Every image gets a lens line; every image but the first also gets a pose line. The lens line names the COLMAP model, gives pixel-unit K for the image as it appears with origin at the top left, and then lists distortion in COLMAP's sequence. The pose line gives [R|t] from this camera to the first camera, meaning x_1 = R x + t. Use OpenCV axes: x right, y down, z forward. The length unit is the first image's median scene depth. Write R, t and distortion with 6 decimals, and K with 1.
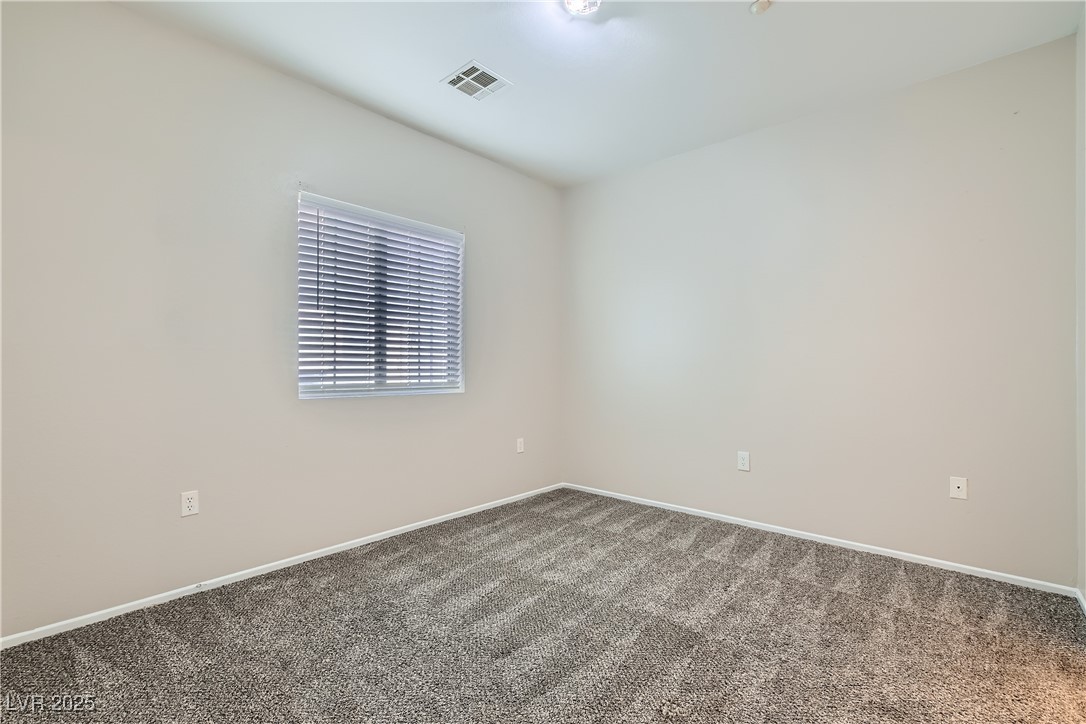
lens RADIAL K [[480.1, 0, 549.9], [0, 480.1, 358.9], [0, 0, 1]] dist [0.000922, 0.000469]
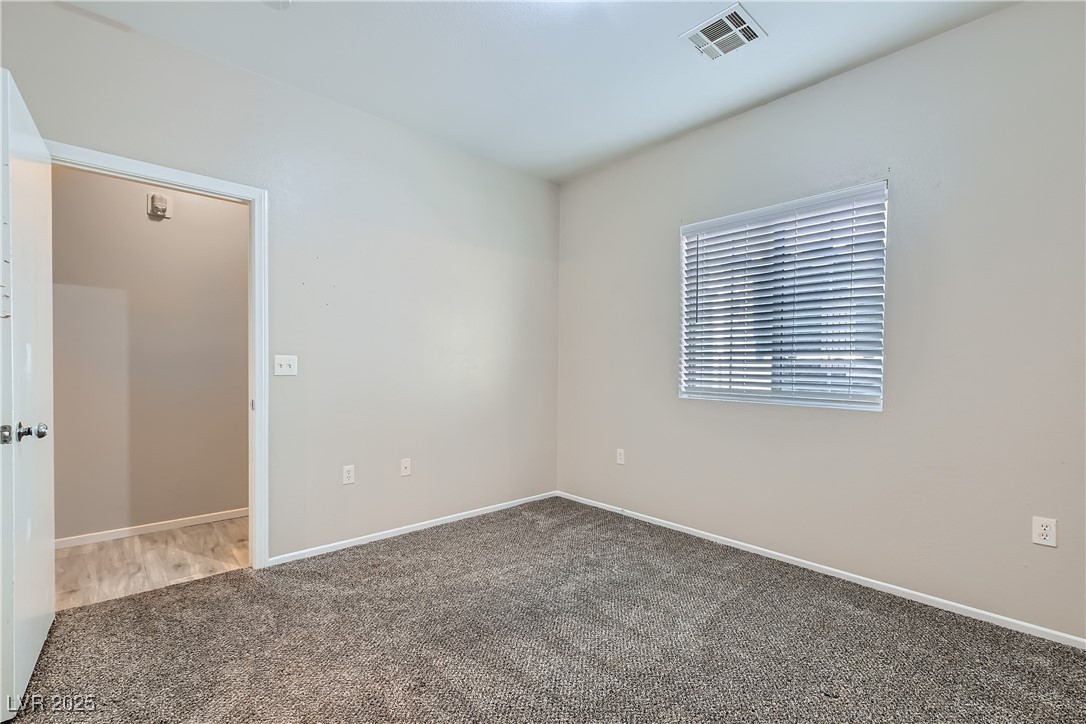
lens RADIAL K [[472.0, 0, 549.5], [0, 472.0, 367.2], [0, 0, 1]] dist [-0.001533, 0.000933]
pose [[-0.080339, -0.002803, -0.996764, 0.639408], [0.005409, 0.999980, -0.003248, 0.007836], [0.996753, -0.005653, -0.080322, 0.696789]]
